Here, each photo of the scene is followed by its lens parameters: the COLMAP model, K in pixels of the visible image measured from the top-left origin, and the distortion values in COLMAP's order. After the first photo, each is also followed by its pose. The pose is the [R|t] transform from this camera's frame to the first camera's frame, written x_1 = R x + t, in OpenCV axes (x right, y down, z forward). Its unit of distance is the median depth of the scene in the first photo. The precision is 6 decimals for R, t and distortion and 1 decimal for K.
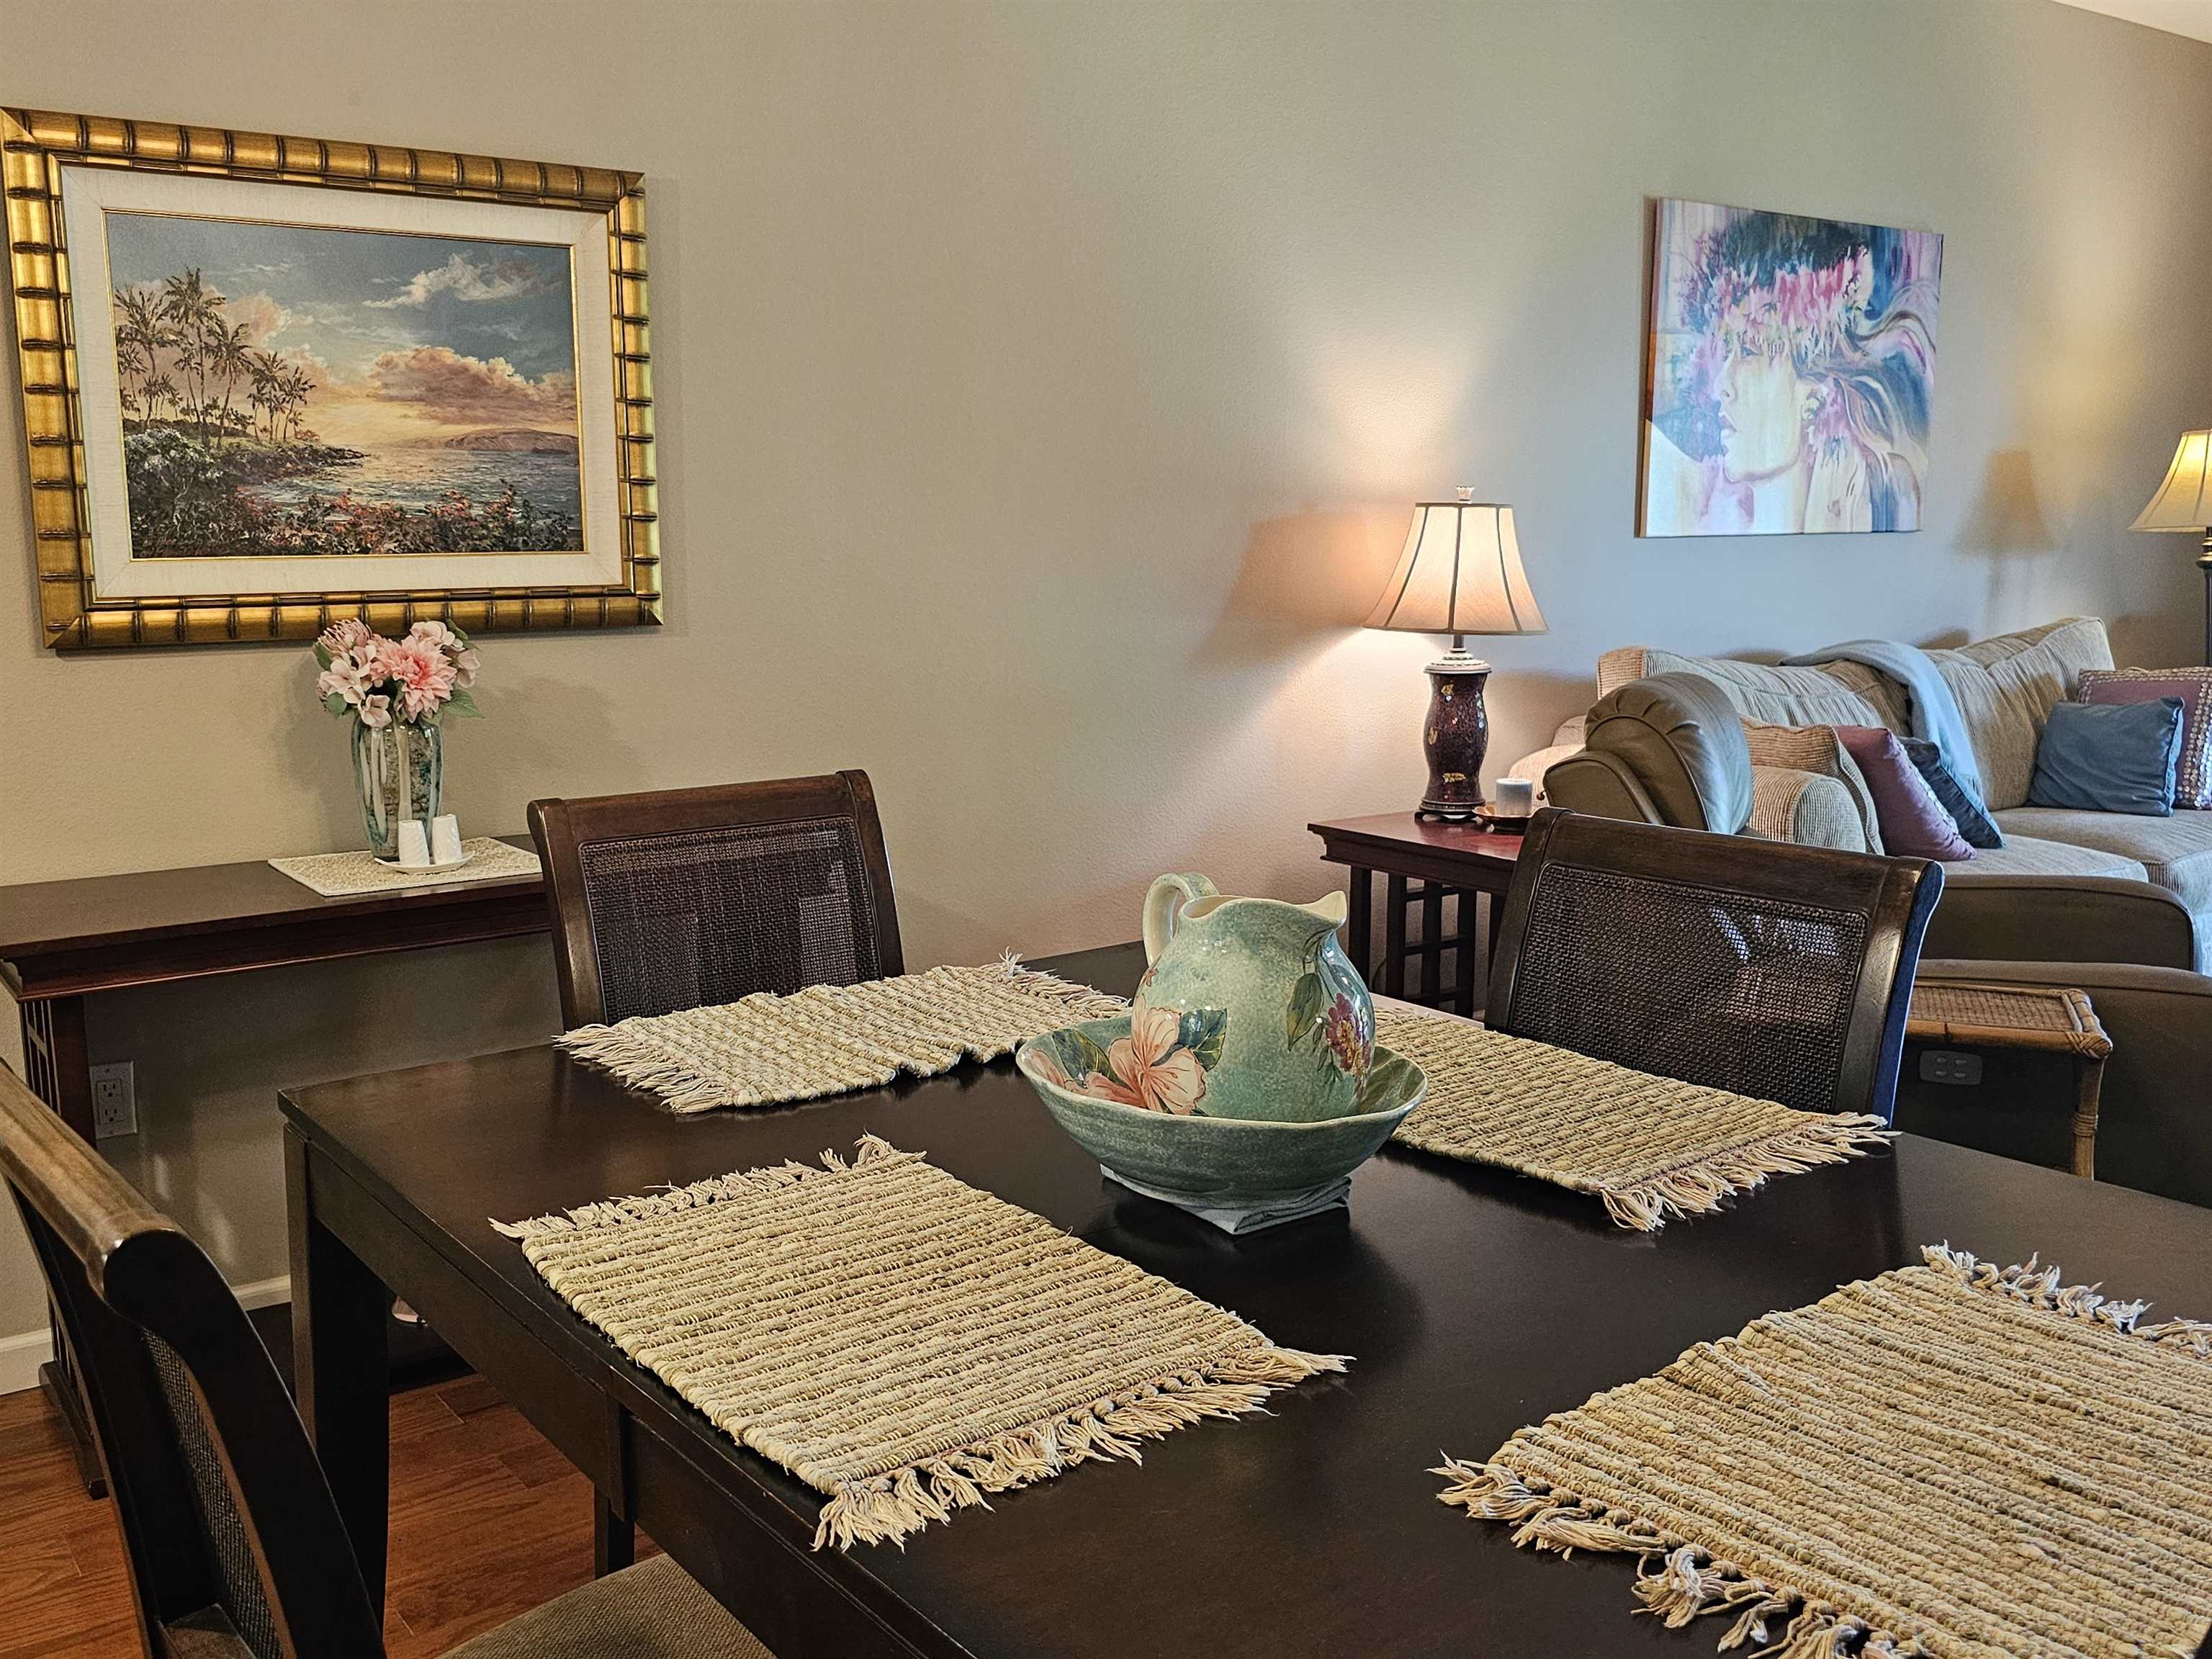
lens RADIAL K [[1965.8, 0, 1064.0], [0, 1965.8, 821.2], [0, 0, 1]] dist [0.040630, -0.025556]
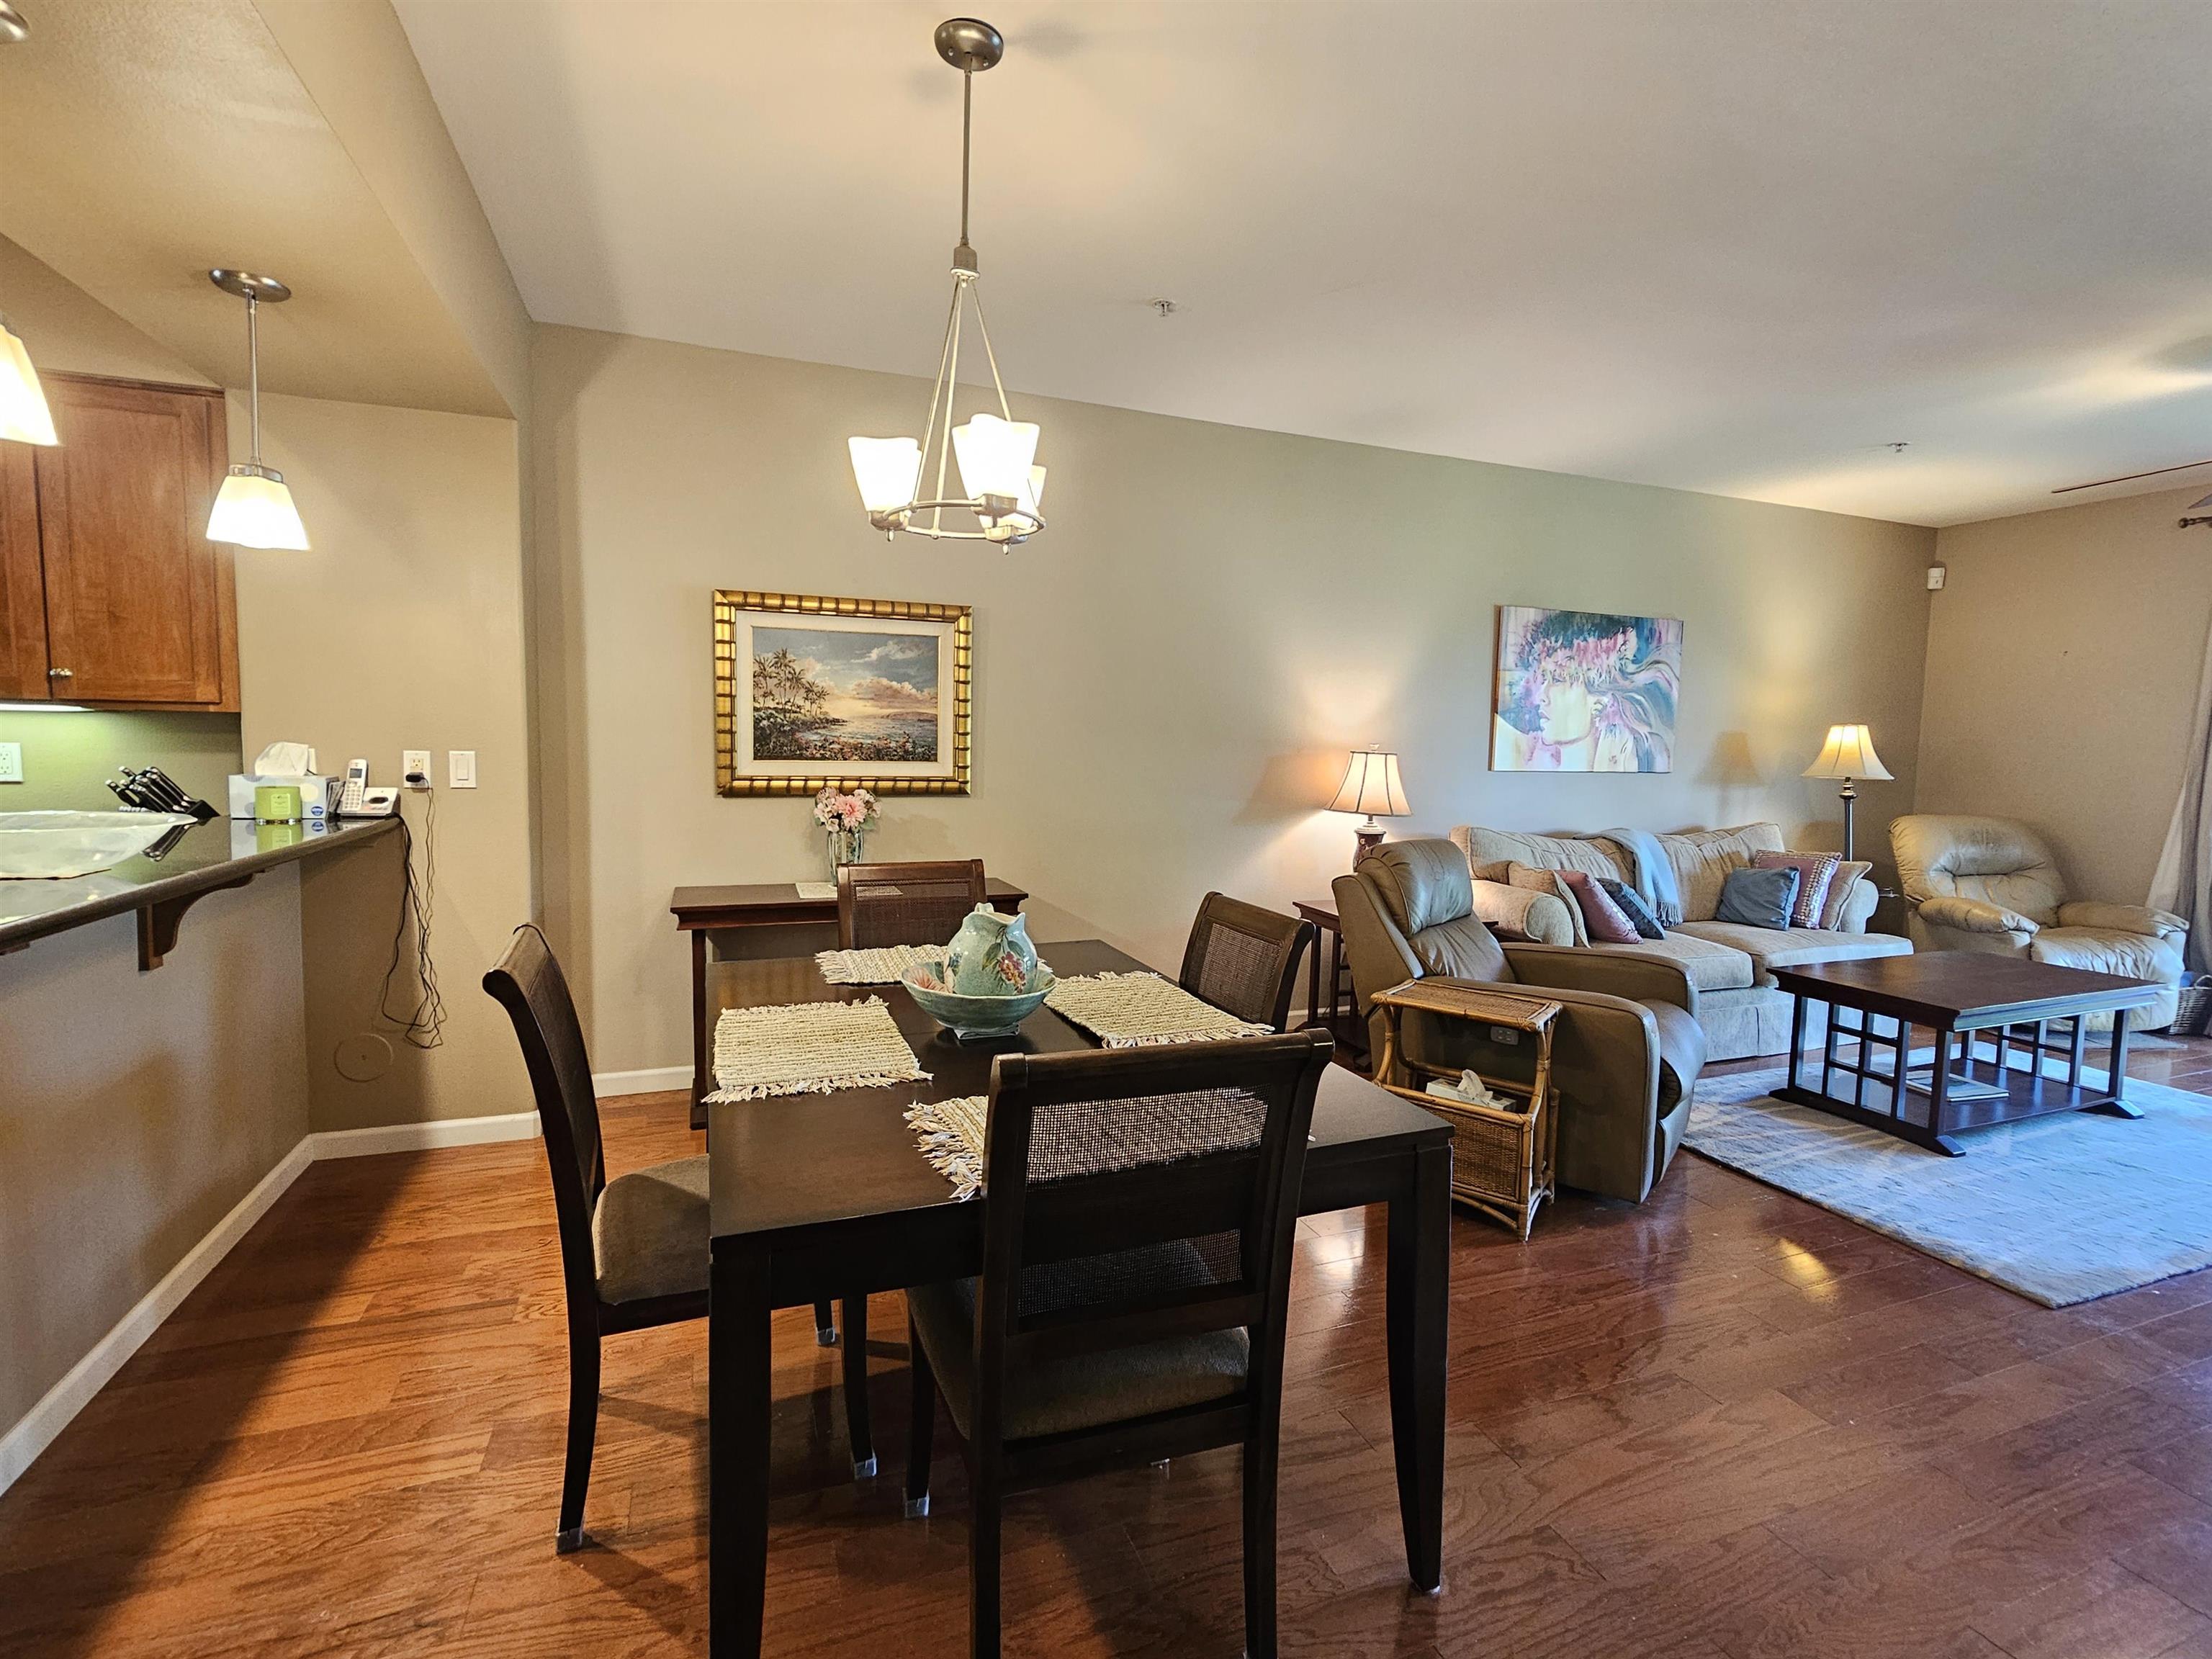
lens RADIAL K [[1021.2, 0, 1116.2], [0, 1021.2, 822.8], [0, 0, 1]] dist [-0.002307, -0.000438]
pose [[0.968558, 0.050409, -0.243629, 0.205230], [-0.067280, 0.995841, -0.061426, -0.002772], [0.239519, 0.075886, 0.967921, -0.100119]]
